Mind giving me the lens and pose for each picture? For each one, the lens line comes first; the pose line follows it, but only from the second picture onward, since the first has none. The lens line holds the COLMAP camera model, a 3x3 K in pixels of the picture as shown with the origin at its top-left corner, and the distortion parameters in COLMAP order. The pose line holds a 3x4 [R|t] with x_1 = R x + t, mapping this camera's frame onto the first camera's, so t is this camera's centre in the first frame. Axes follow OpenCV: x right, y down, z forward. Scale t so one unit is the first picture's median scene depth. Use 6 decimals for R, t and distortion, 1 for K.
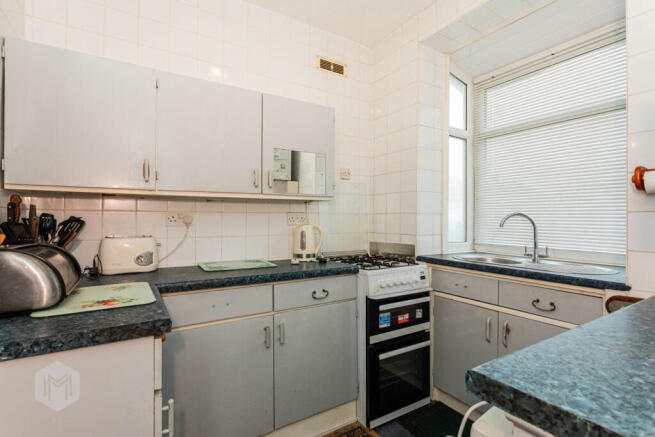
lens RADIAL K [[319.5, 0, 327.5], [0, 319.5, 218.5], [0, 0, 1]] dist [-0.001508, -0.000050]
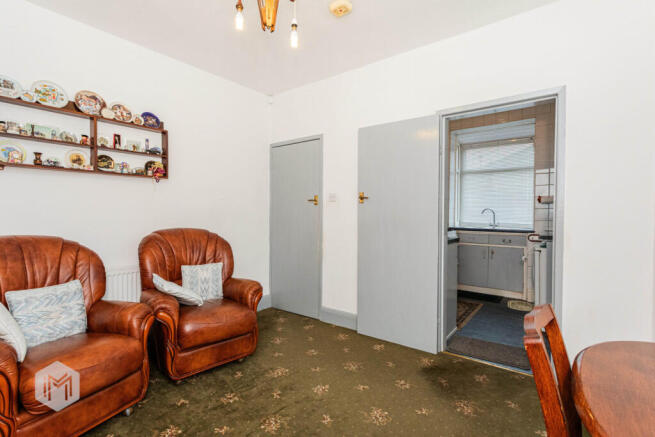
lens RADIAL K [[310.7, 0, 327.5], [0, 310.7, 218.5], [0, 0, 1]] dist [-0.002958, -0.000409]
pose [[0.935392, -0.001252, 0.353609, -1.378494], [-0.005047, 0.999845, 0.016890, 0.025436], [-0.353575, -0.017583, 0.935241, -0.778561]]
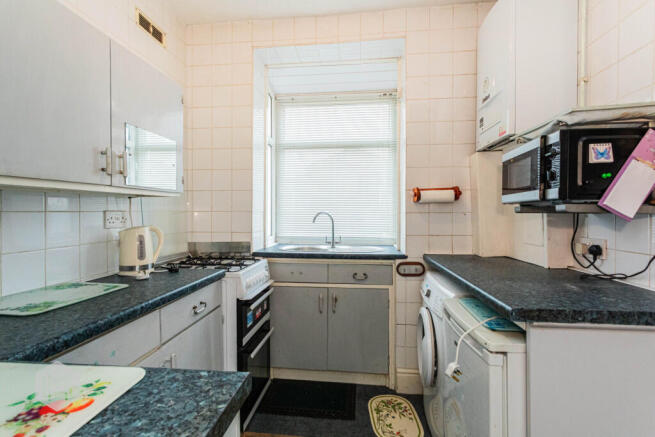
lens RADIAL K [[310.7, 0, 327.5], [0, 310.7, 218.5], [0, 0, 1]] dist [-0.002958, -0.000409]
pose [[0.617682, -0.019974, 0.786175, -0.400927], [0.001043, 0.999697, 0.024579, -0.019555], [-0.786427, -0.014362, 0.617516, 0.193058]]
